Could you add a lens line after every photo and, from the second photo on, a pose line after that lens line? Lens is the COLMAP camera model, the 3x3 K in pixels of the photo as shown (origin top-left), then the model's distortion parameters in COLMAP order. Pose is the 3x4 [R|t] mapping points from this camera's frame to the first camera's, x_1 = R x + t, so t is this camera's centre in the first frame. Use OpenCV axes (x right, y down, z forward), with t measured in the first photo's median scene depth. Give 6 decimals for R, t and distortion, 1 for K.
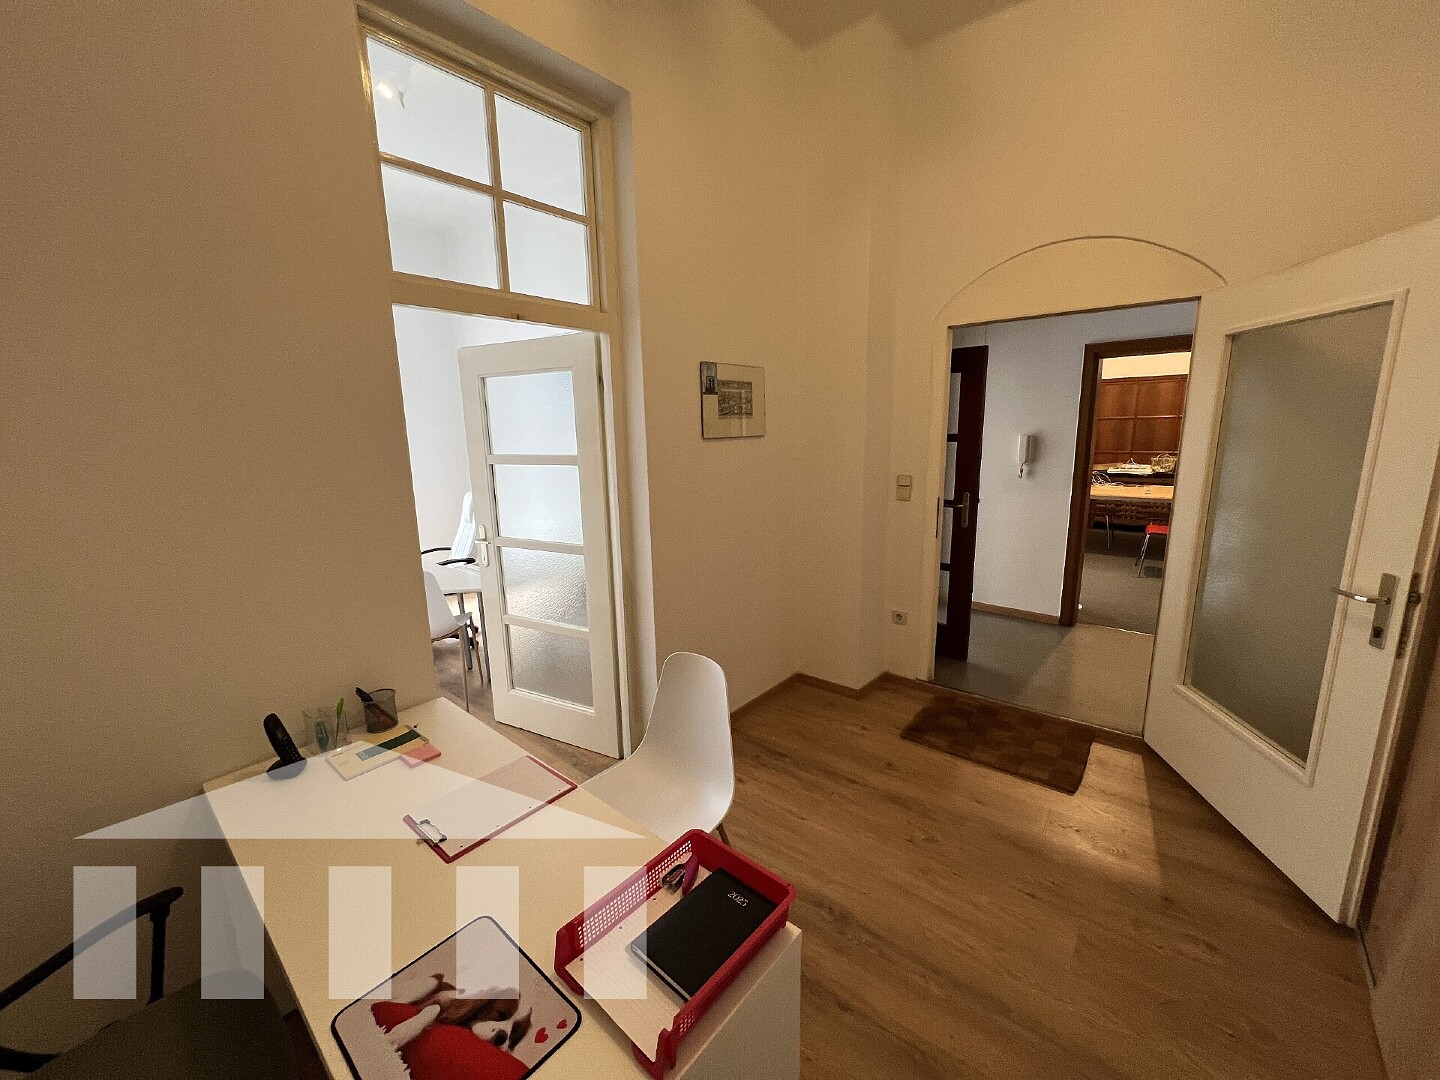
lens RADIAL K [[572.2, 0, 718.2], [0, 572.2, 538.3], [0, 0, 1]] dist [0.000003, 0.000078]
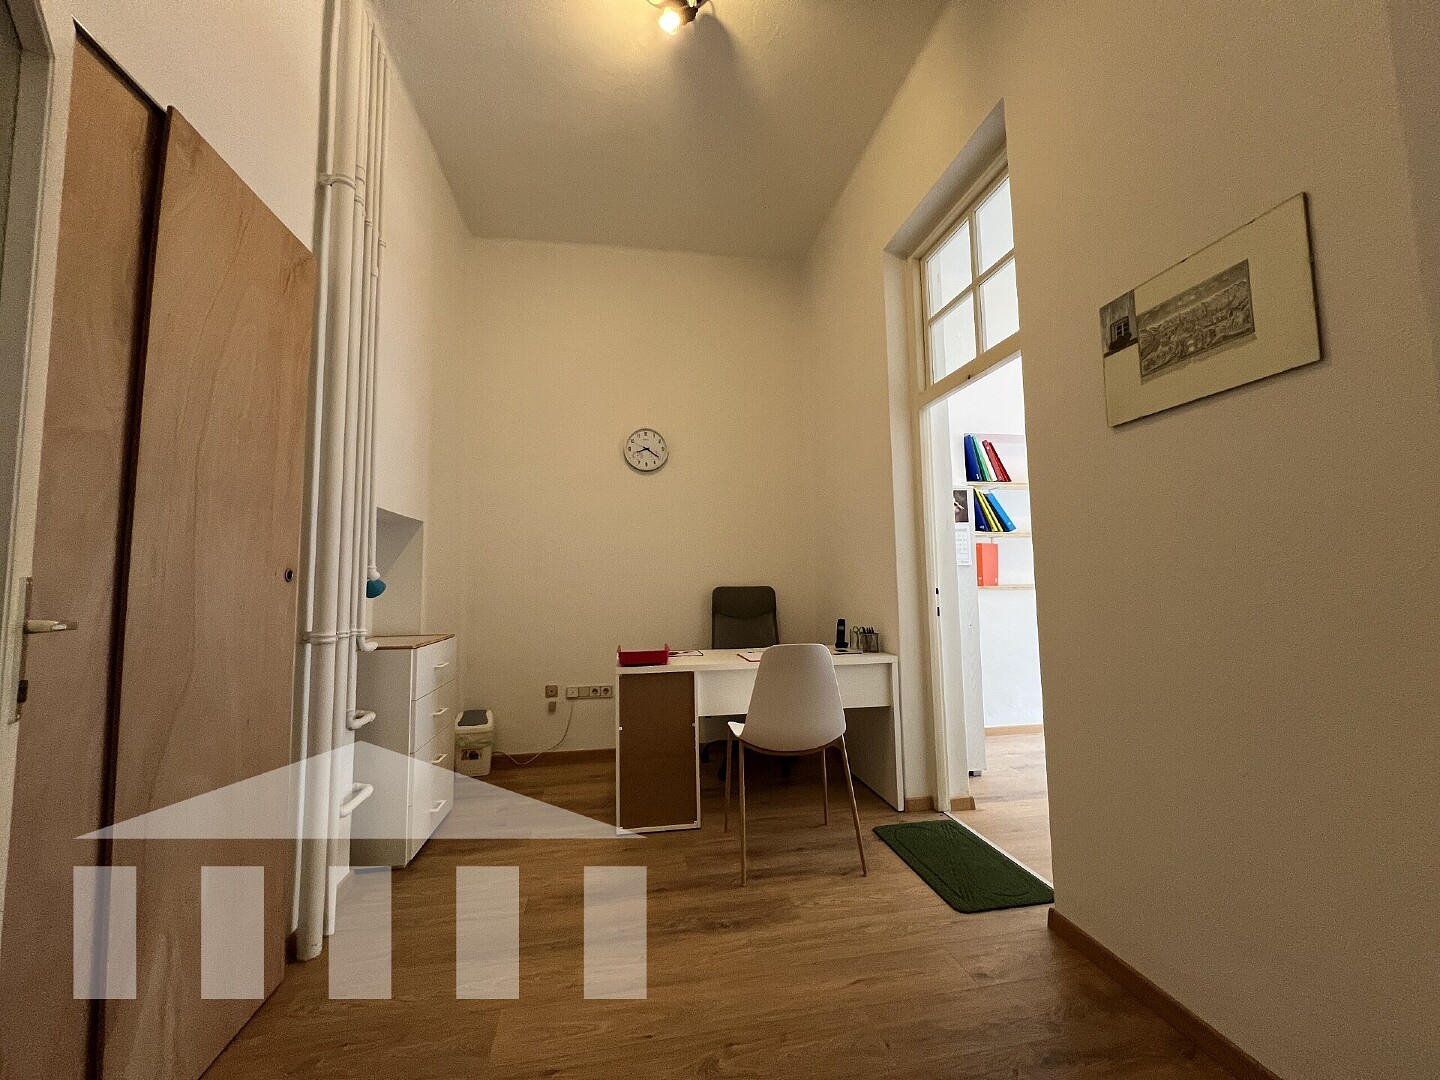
lens RADIAL K [[572.2, 0, 720.3], [0, 572.2, 536.0], [0, 0, 1]] dist [0.000003, 0.000078]
pose [[-0.641388, -0.022642, -0.766883, 0.680375], [-0.110085, 0.991937, 0.062784, -0.056707], [0.759278, 0.124691, -0.638709, 1.077881]]
